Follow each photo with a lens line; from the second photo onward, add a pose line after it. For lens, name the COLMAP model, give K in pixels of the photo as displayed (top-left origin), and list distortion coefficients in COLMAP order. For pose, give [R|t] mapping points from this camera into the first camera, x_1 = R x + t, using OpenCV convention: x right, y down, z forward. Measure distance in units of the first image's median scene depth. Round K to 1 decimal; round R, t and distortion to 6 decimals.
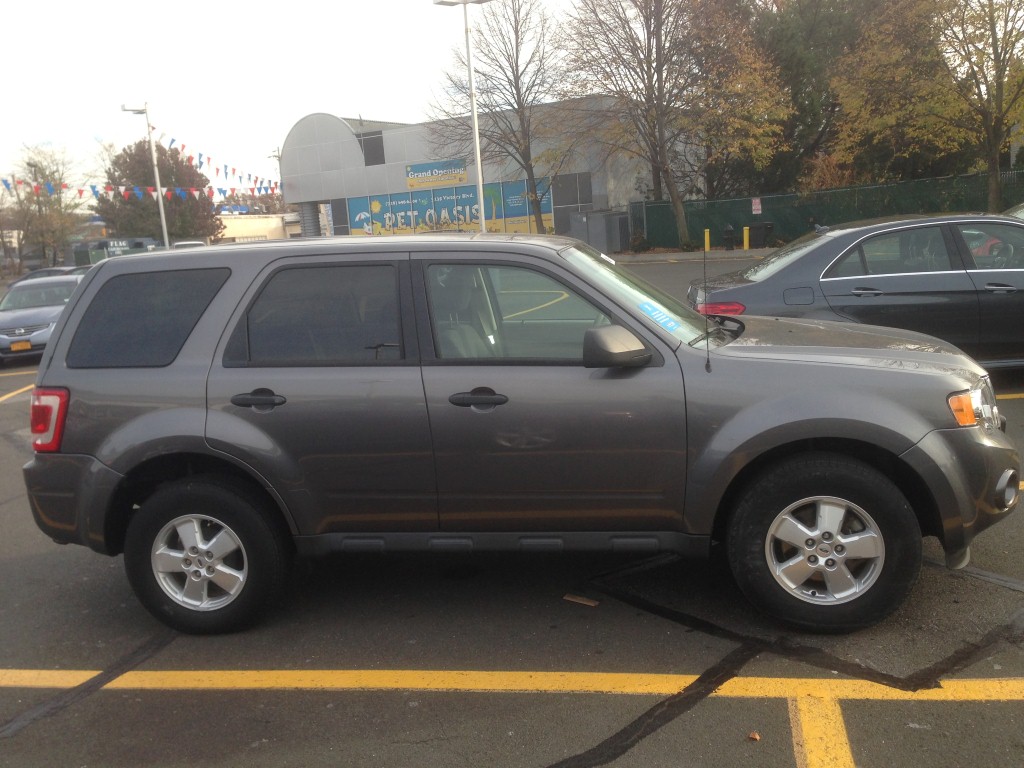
lens RADIAL K [[941.8, 0, 512.0], [0, 941.8, 384.0], [0, 0, 1]] dist [0.137714, -0.240291]
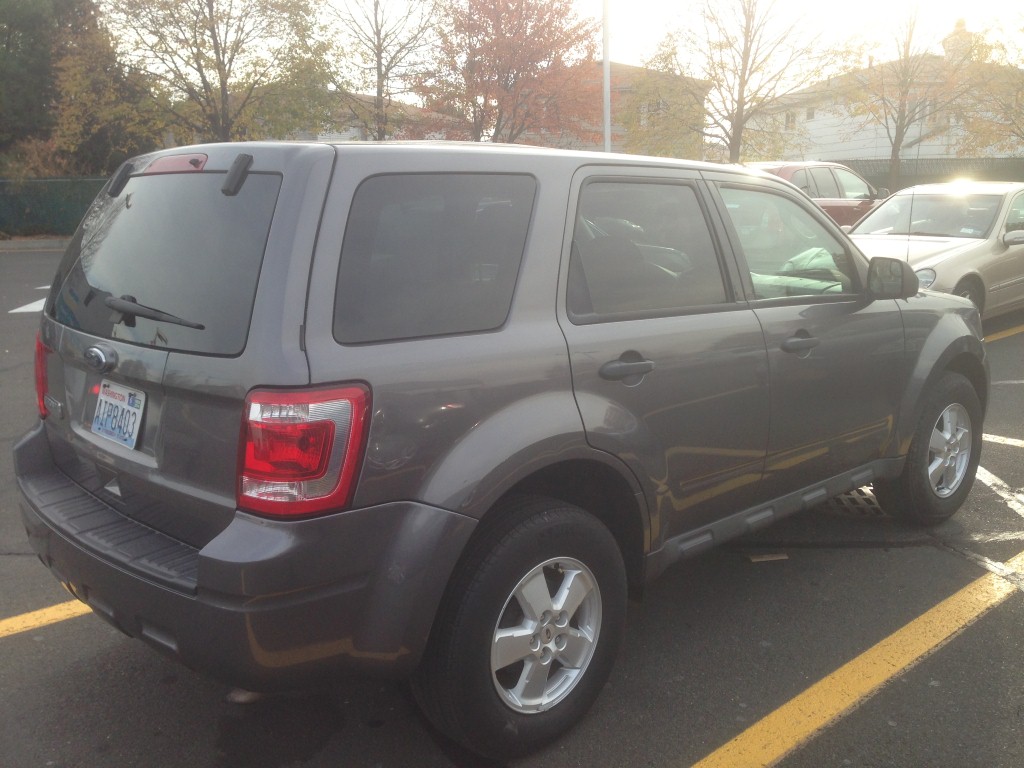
lens RADIAL K [[941.8, 0, 512.0], [0, 941.8, 384.0], [0, 0, 1]] dist [0.137714, -0.240291]
pose [[0.607961, -0.092066, 0.788611, -0.825655], [0.098782, 0.994308, 0.039926, -0.007139], [-0.787798, 0.053627, 0.613595, 0.619238]]
